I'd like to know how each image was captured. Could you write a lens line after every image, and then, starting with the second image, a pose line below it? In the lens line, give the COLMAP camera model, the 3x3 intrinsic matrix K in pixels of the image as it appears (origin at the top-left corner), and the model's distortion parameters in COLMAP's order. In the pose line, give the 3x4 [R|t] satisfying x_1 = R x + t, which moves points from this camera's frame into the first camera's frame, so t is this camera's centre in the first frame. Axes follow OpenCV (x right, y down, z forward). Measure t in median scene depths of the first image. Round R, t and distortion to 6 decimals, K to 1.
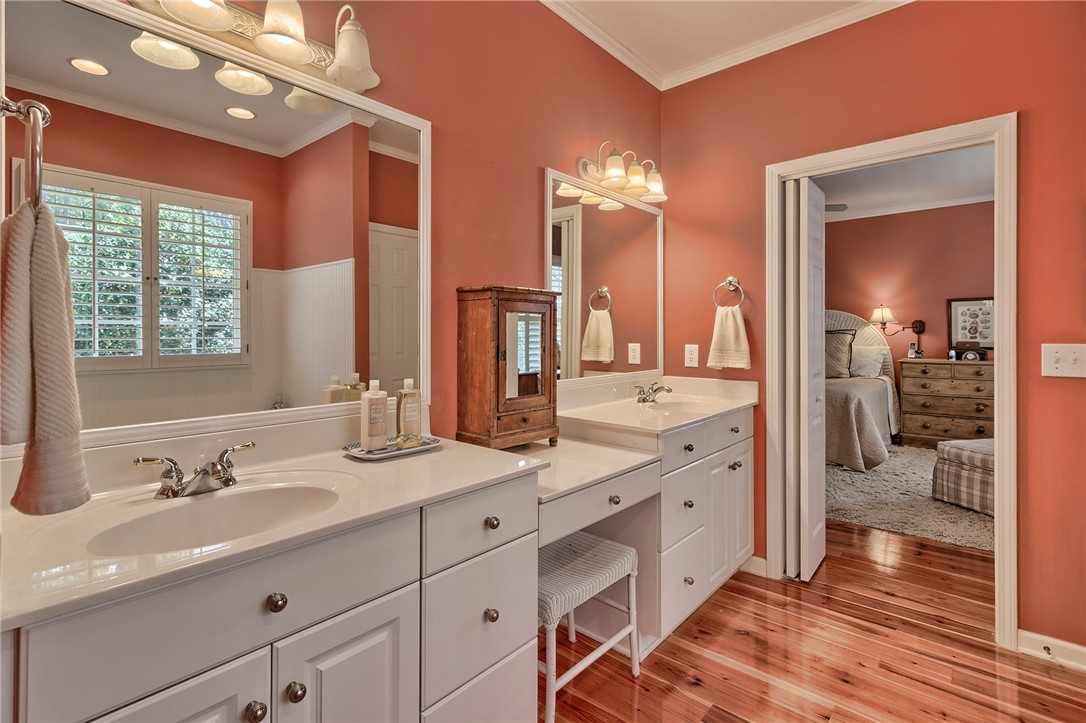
lens RADIAL K [[514.2, 0, 540.9], [0, 514.2, 334.1], [0, 0, 1]] dist [0.000266, -0.000002]
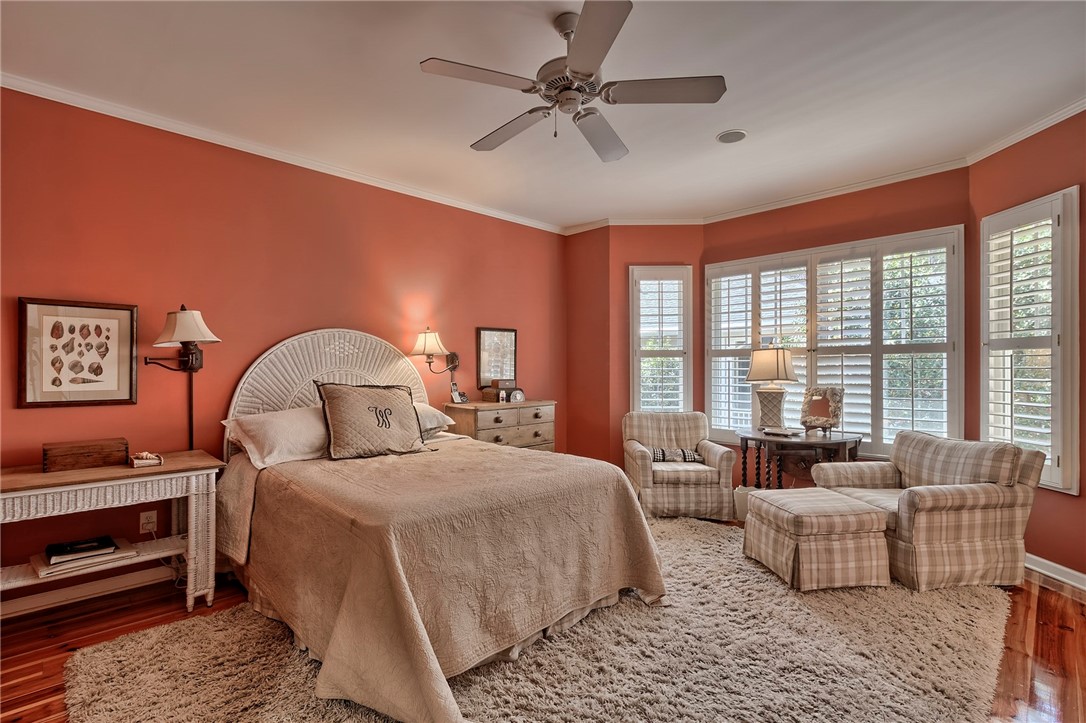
lens RADIAL K [[503.5, 0, 543.0], [0, 503.5, 361.5], [0, 0, 1]] dist [-0.000846, -0.000097]
pose [[0.071670, 0.010628, 0.997372, 0.003196], [0.002450, 0.999938, -0.010831, -0.005446], [-0.997425, 0.003220, 0.071640, 0.845646]]
